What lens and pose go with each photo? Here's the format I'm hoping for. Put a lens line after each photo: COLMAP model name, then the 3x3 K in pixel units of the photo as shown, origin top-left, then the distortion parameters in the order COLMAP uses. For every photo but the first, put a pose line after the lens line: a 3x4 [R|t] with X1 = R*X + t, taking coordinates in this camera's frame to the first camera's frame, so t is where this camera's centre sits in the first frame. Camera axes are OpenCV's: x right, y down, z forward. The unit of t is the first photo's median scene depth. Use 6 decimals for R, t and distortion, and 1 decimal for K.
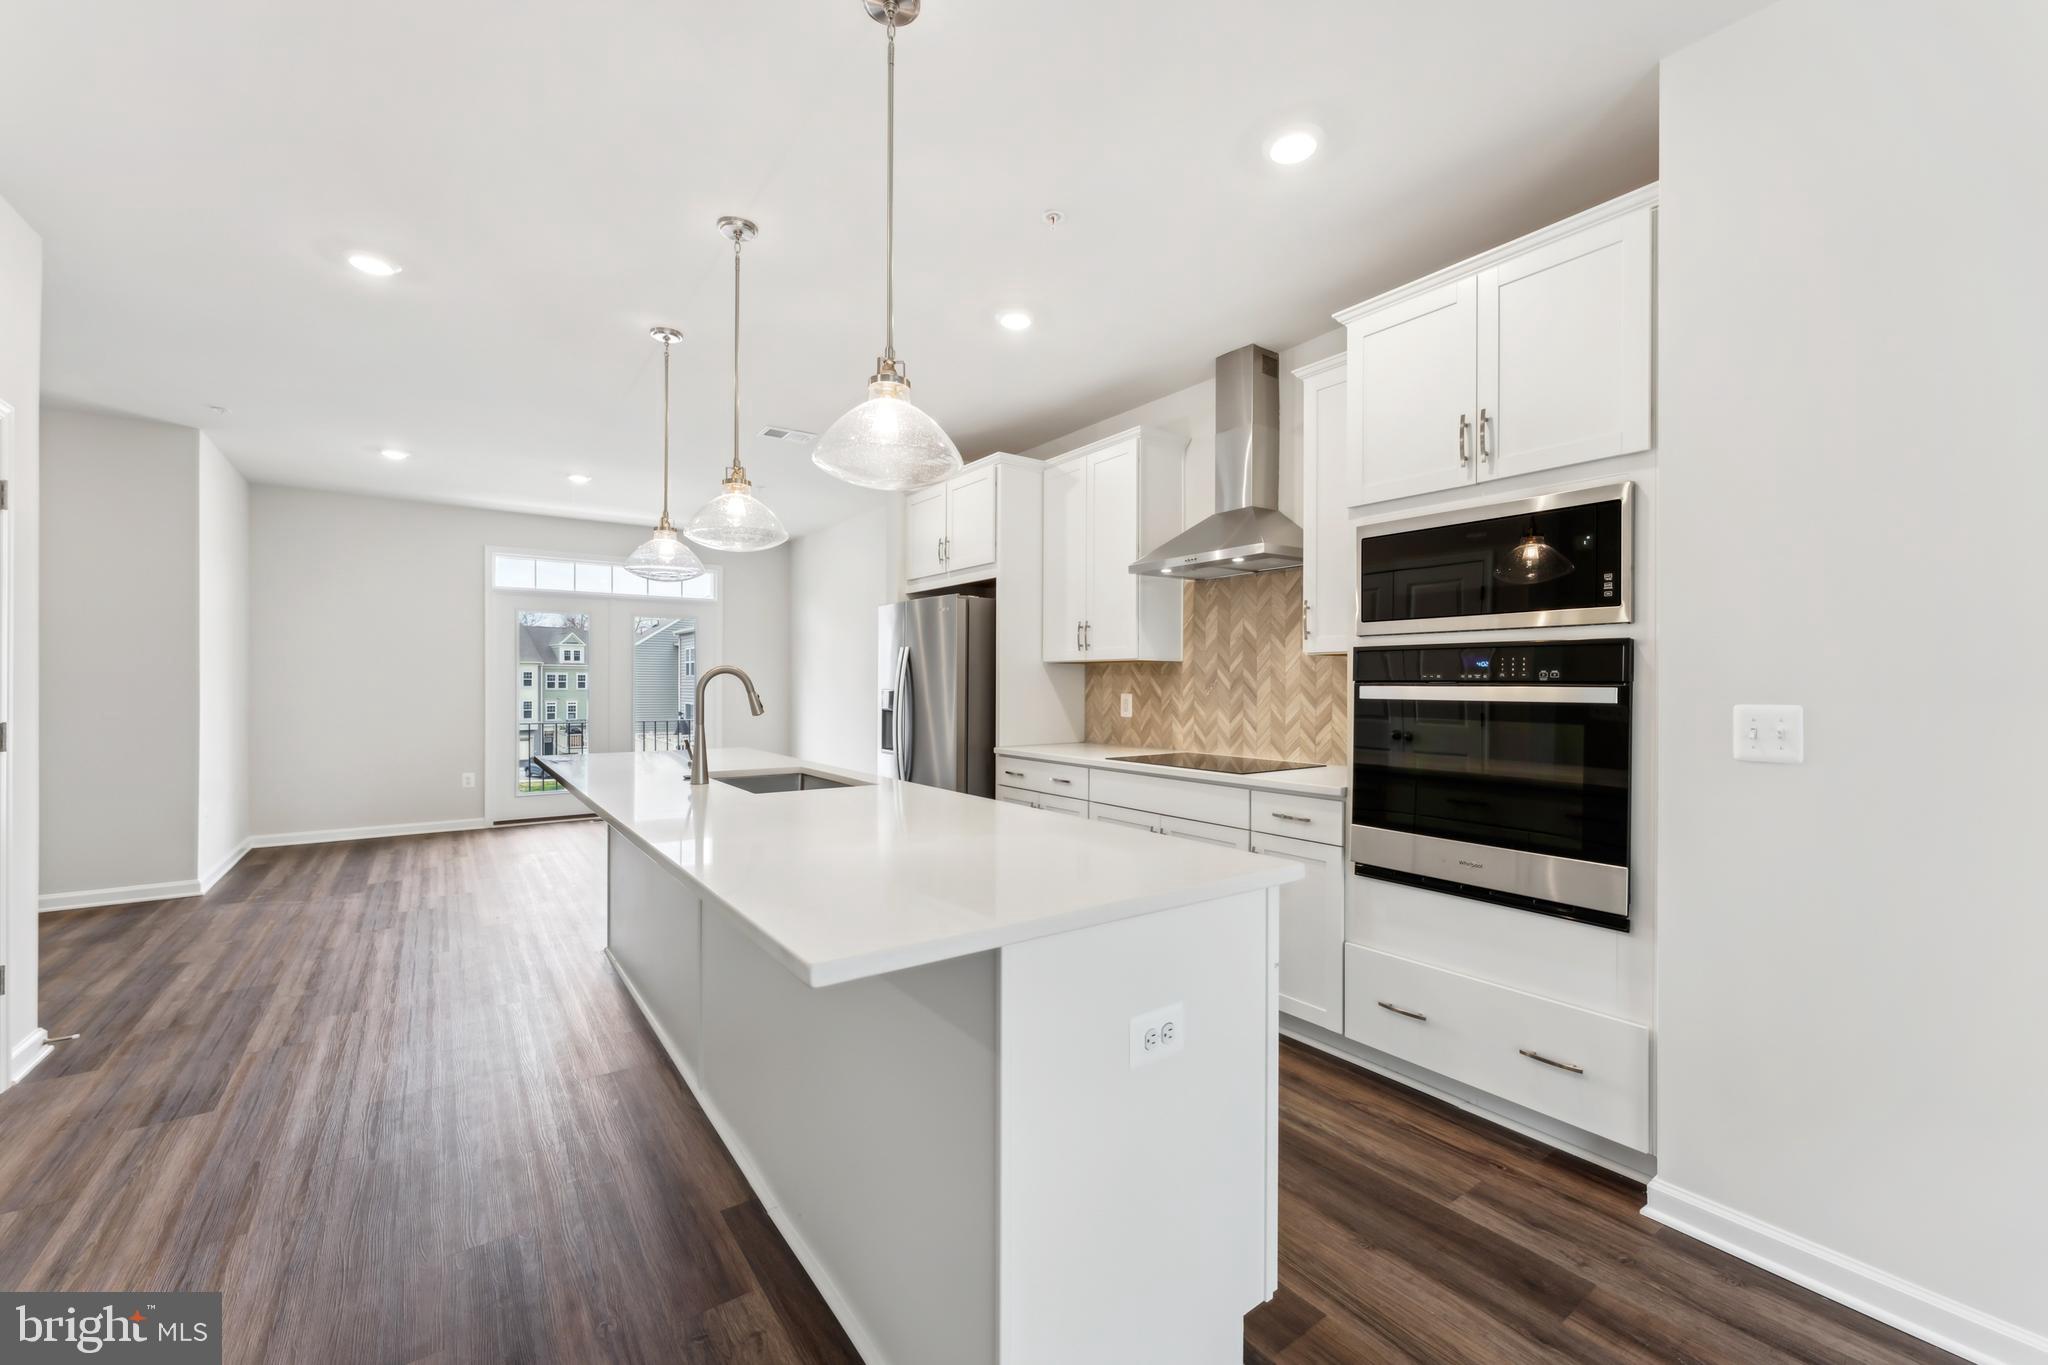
lens RADIAL K [[830.4, 0, 1024.0], [0, 830.4, 682.5], [0, 0, 1]] dist [0.001278, 0.000105]
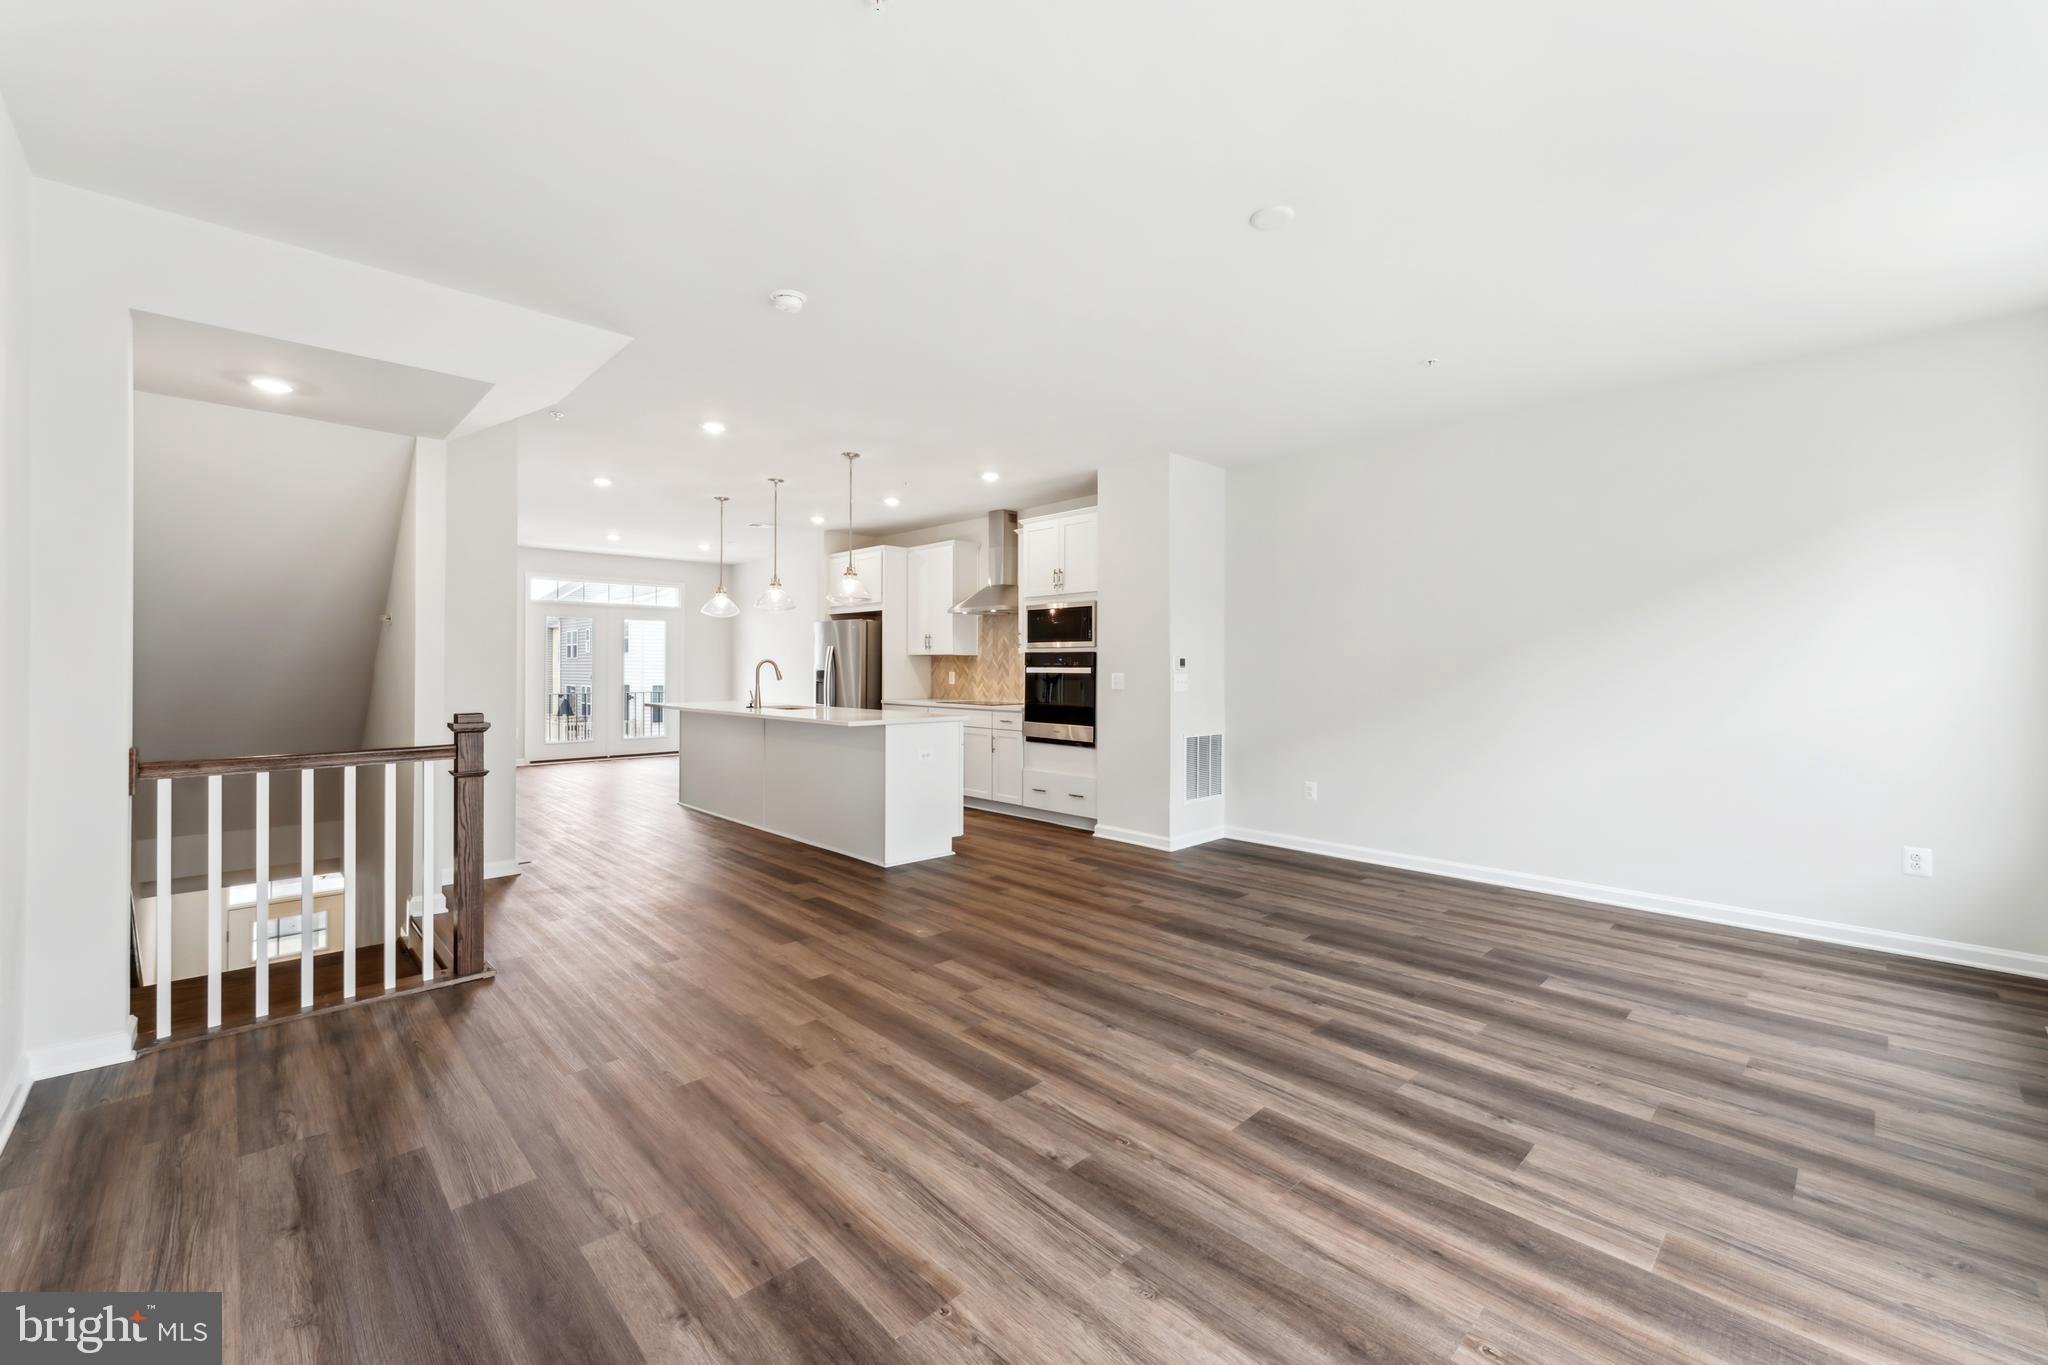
lens RADIAL K [[825.7, 0, 1048.4], [0, 825.7, 664.4], [0, 0, 1]] dist [-0.000776, -0.000211]
pose [[0.985558, 0.001414, 0.169330, 0.025352], [-0.001129, 0.999998, -0.001781, -0.000745], [-0.169332, 0.001564, 0.985558, -1.065702]]
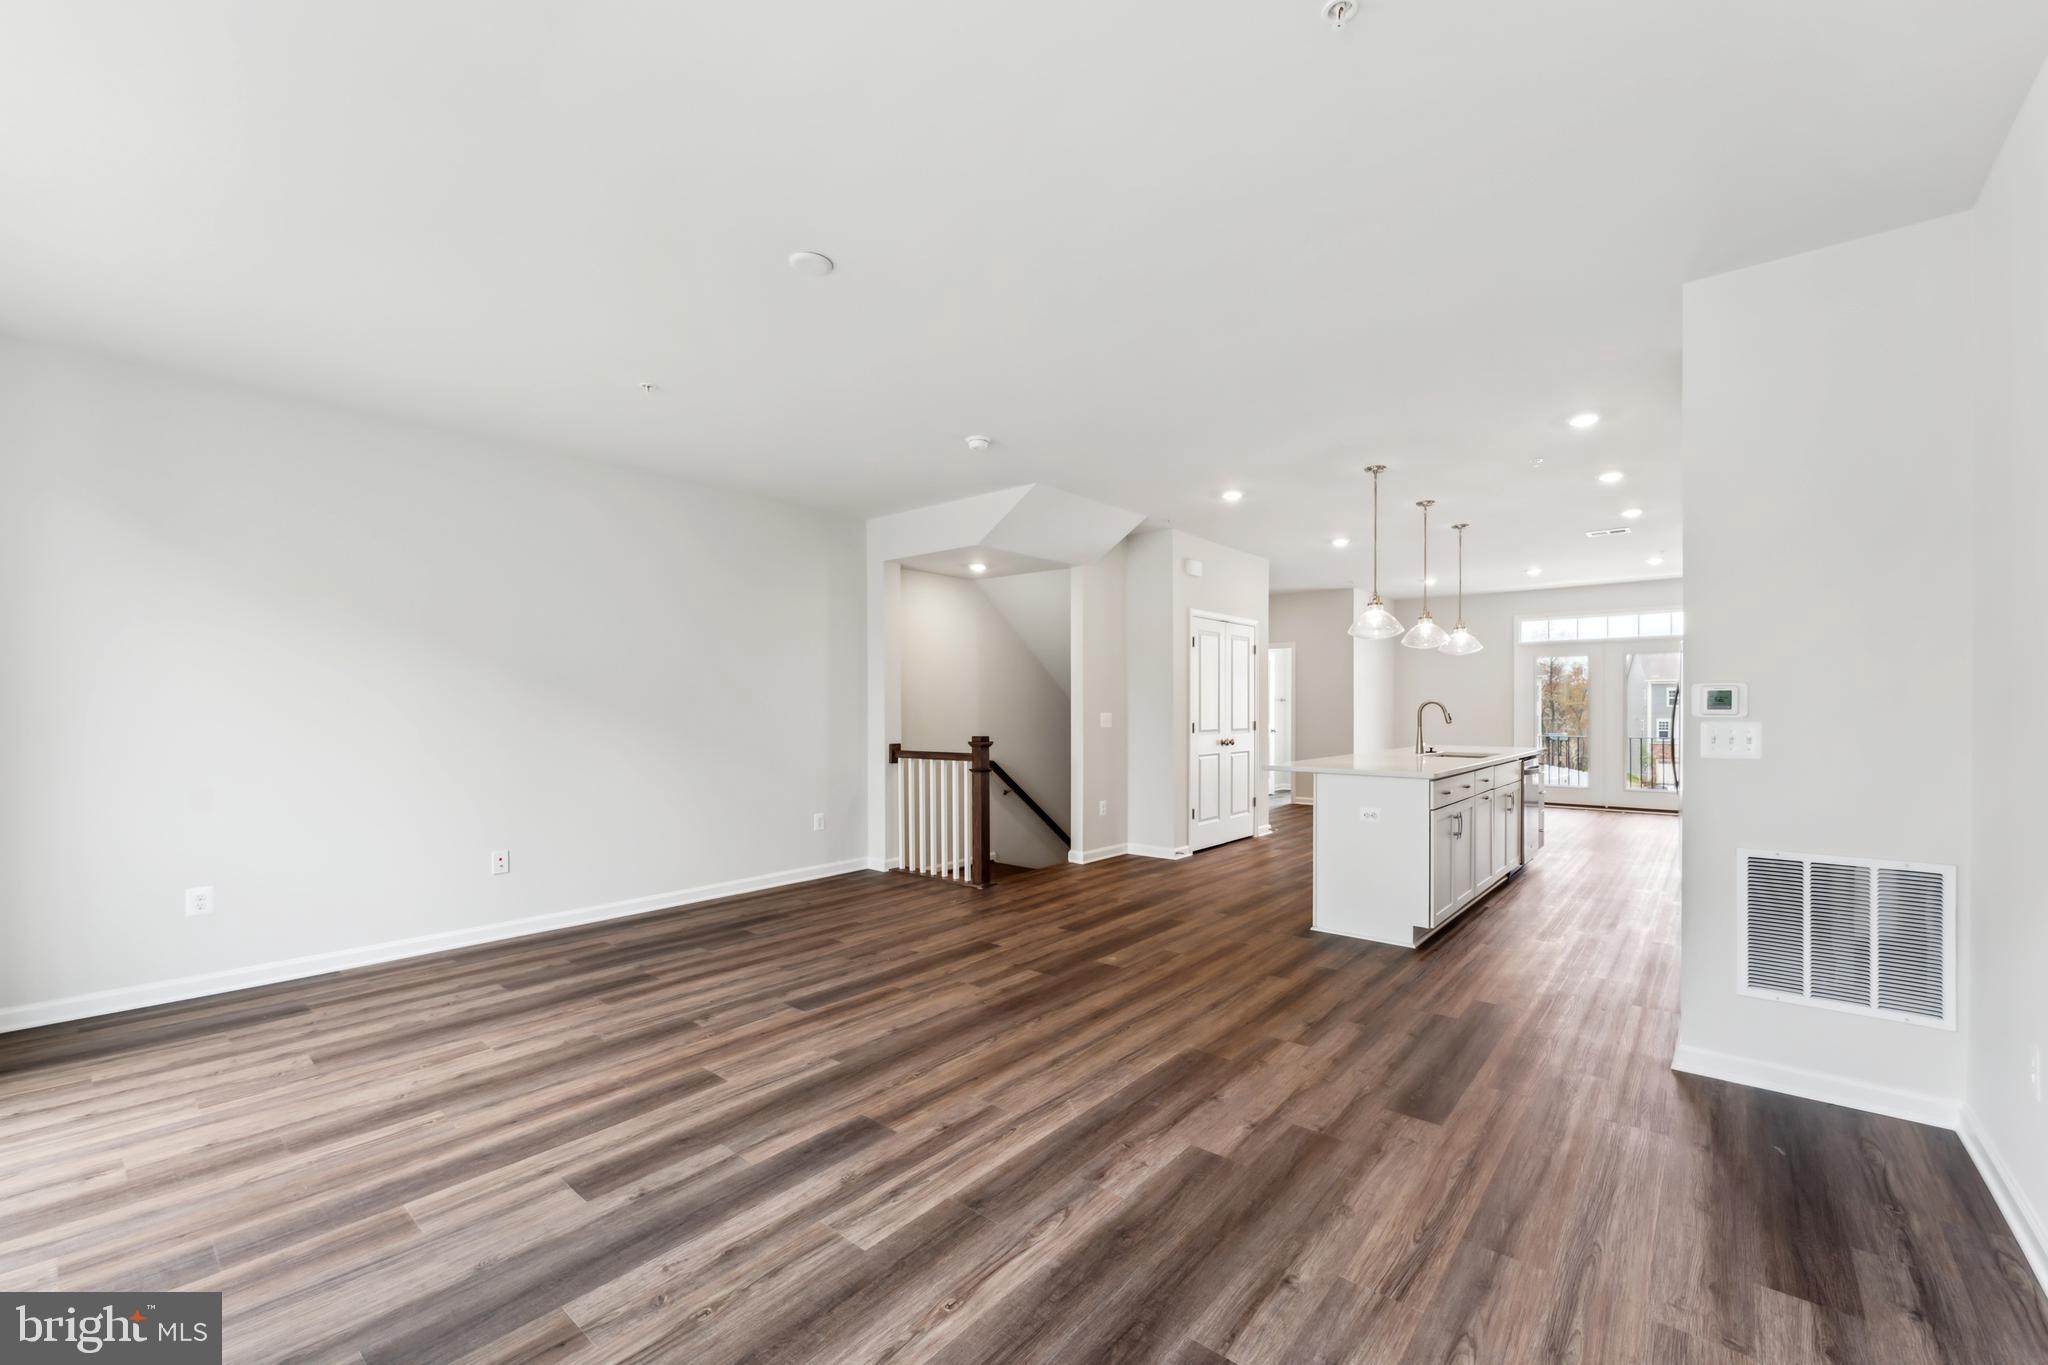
lens RADIAL K [[835.5, 0, 1038.1], [0, 835.5, 715.3], [0, 0, 1]] dist [0.001139, 0.000107]
pose [[0.257722, 0.007461, -0.966190, 1.079679], [0.003760, 0.999955, 0.008725, -0.002430], [0.966212, -0.005881, 0.257683, -0.406023]]
